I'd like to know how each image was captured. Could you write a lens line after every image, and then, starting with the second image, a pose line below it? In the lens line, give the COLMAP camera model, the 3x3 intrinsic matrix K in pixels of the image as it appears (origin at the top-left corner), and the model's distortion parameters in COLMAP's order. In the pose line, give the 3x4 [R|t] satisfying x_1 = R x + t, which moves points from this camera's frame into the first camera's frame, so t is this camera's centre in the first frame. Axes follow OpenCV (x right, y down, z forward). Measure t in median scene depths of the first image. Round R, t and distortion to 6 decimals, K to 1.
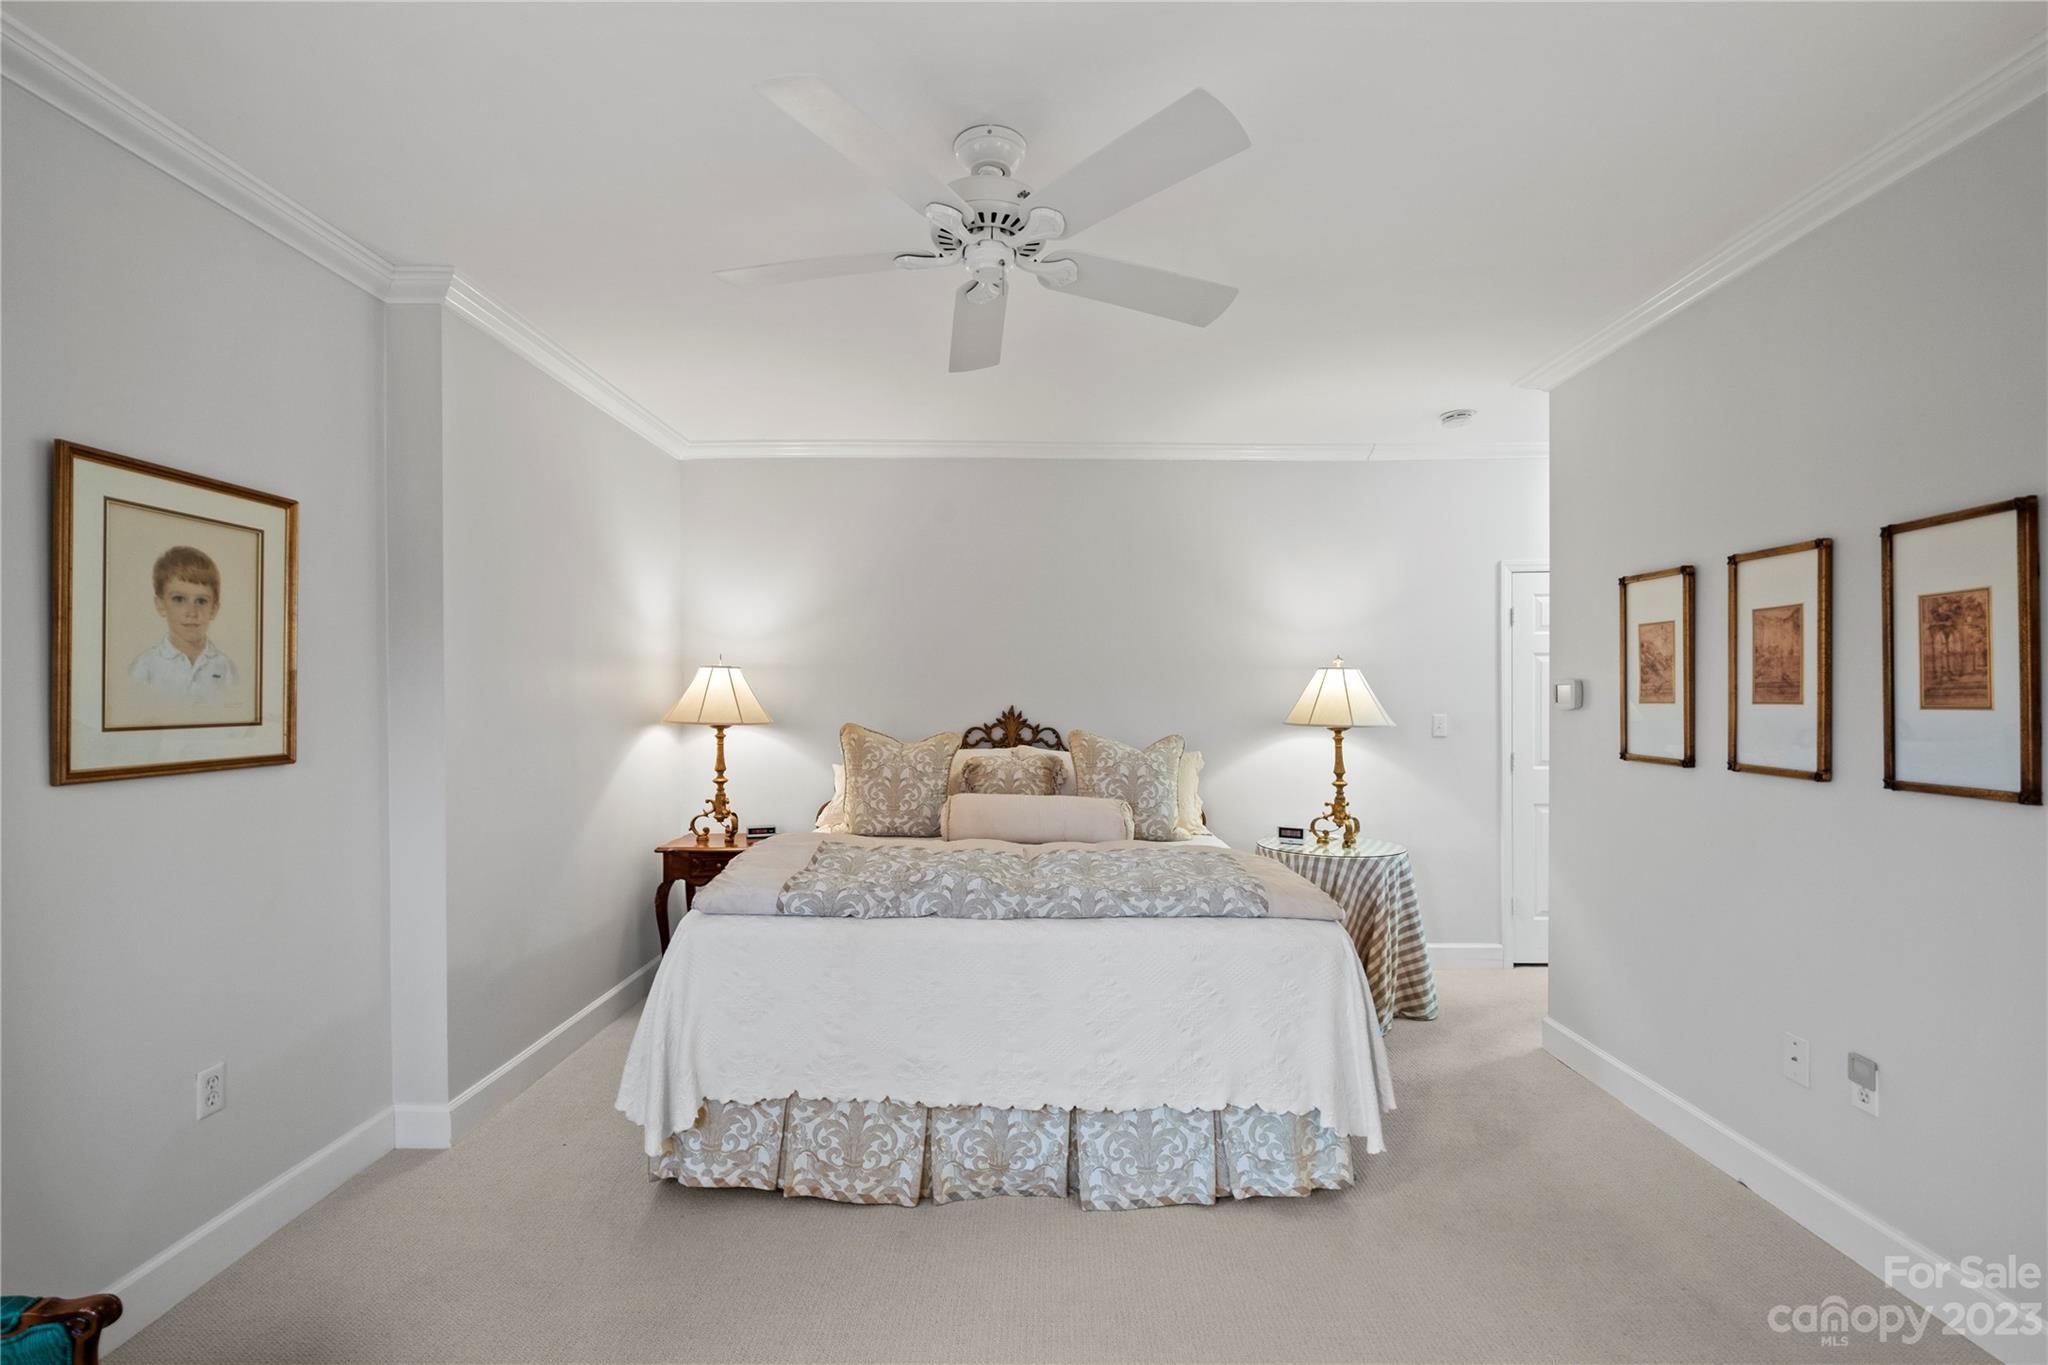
lens RADIAL K [[893.0, 0, 1033.0], [0, 893.0, 689.2], [0, 0, 1]] dist [0.001406, -0.003716]
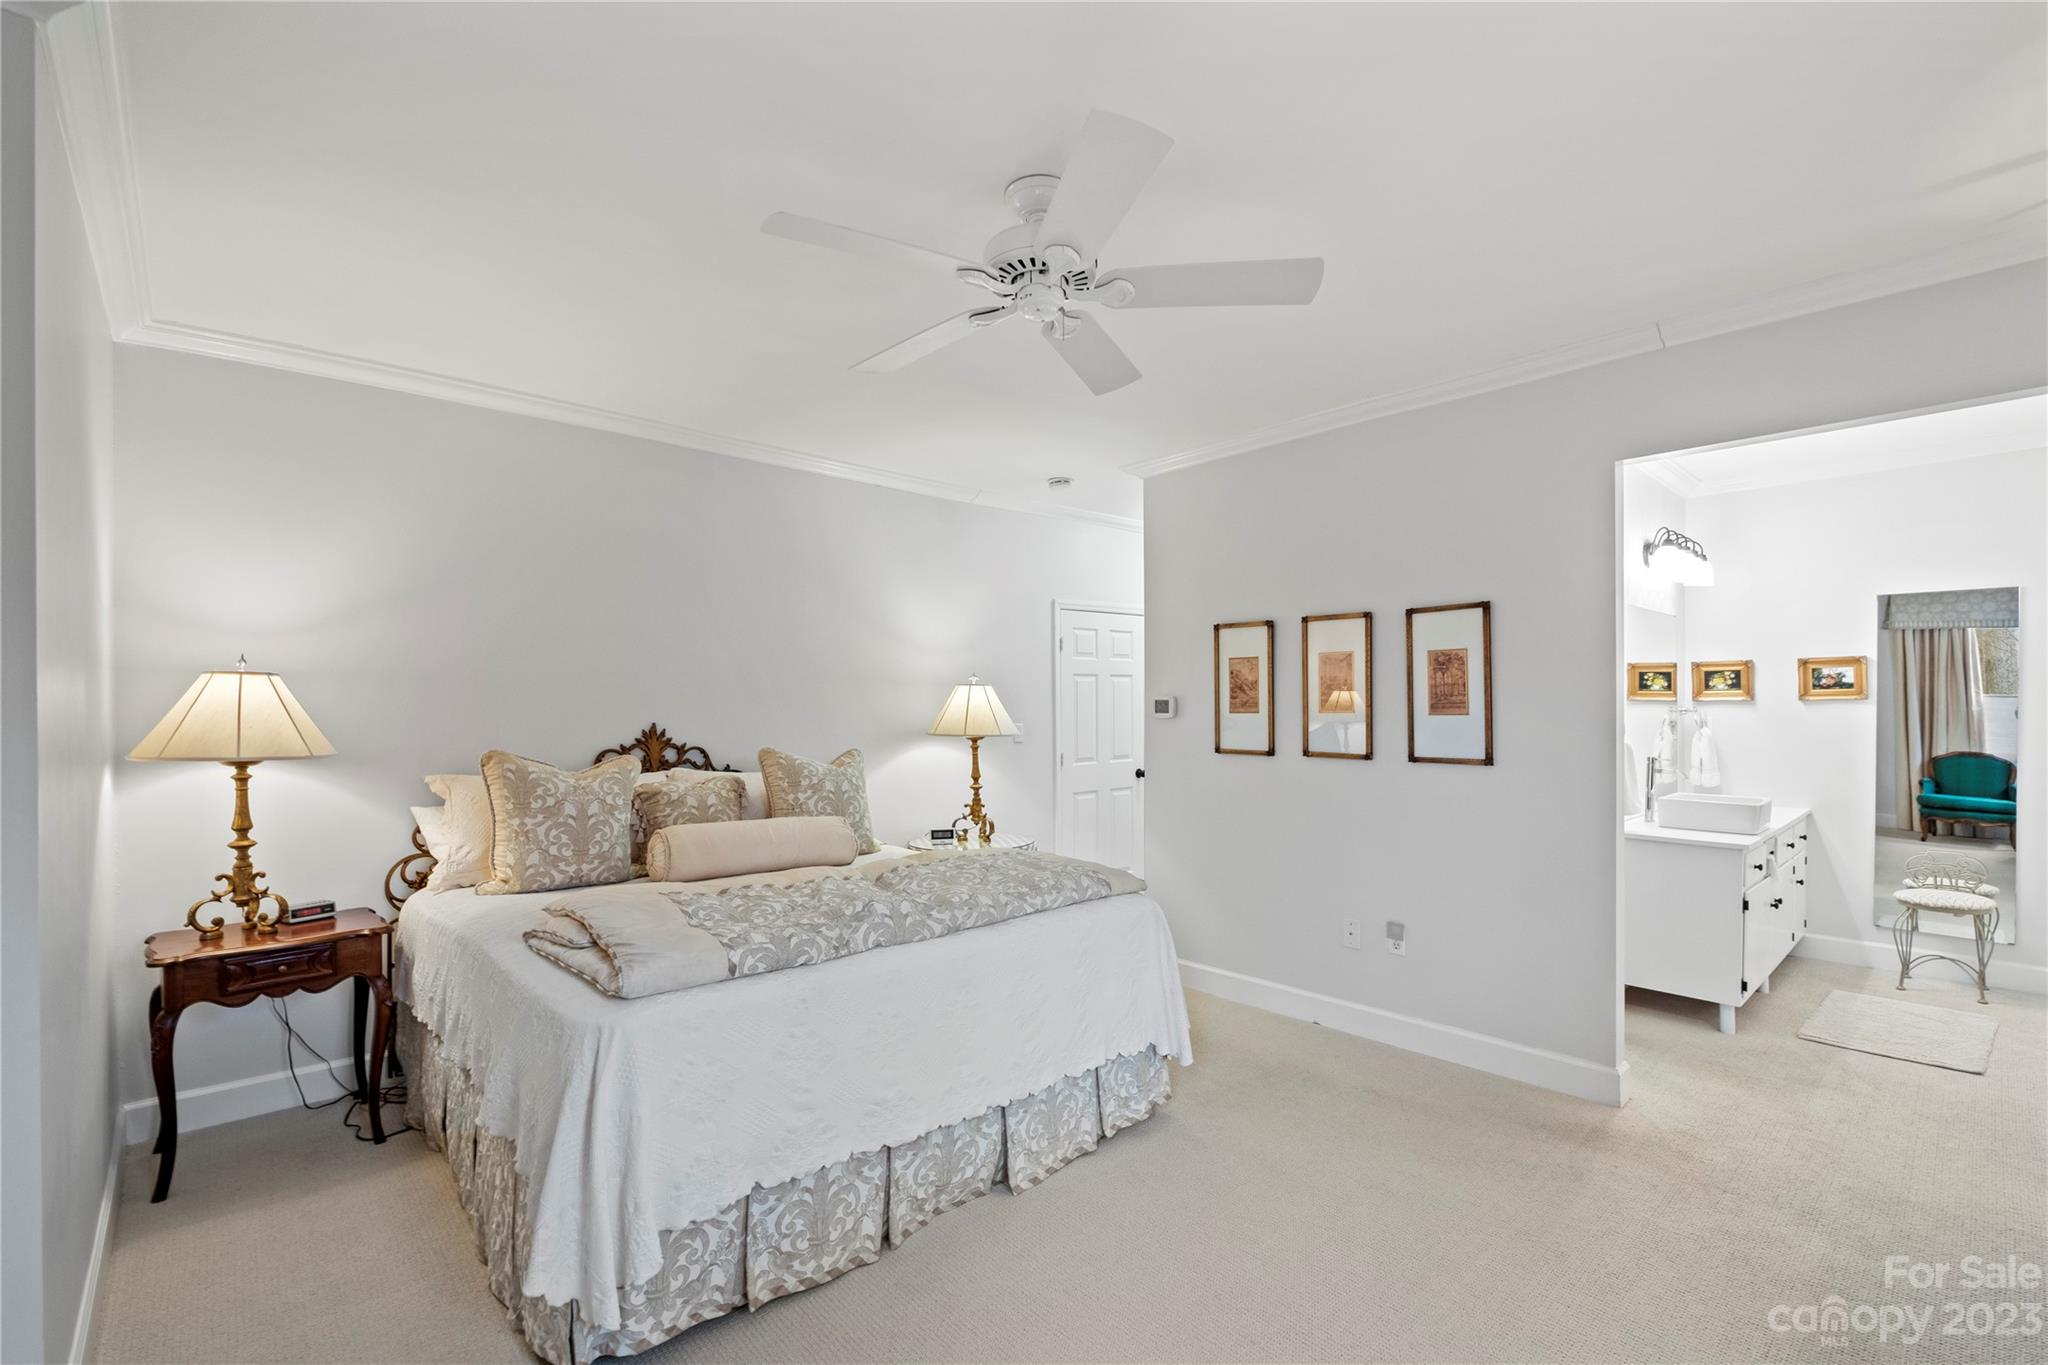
lens RADIAL K [[893.0, 0, 1039.0], [0, 893.0, 693.6], [0, 0, 1]] dist [0.001406, -0.003716]
pose [[0.735774, 0.003498, 0.677218, -0.629426], [0.001445, 0.999976, -0.006735, -0.007903], [-0.677225, 0.005934, 0.735752, 0.187535]]
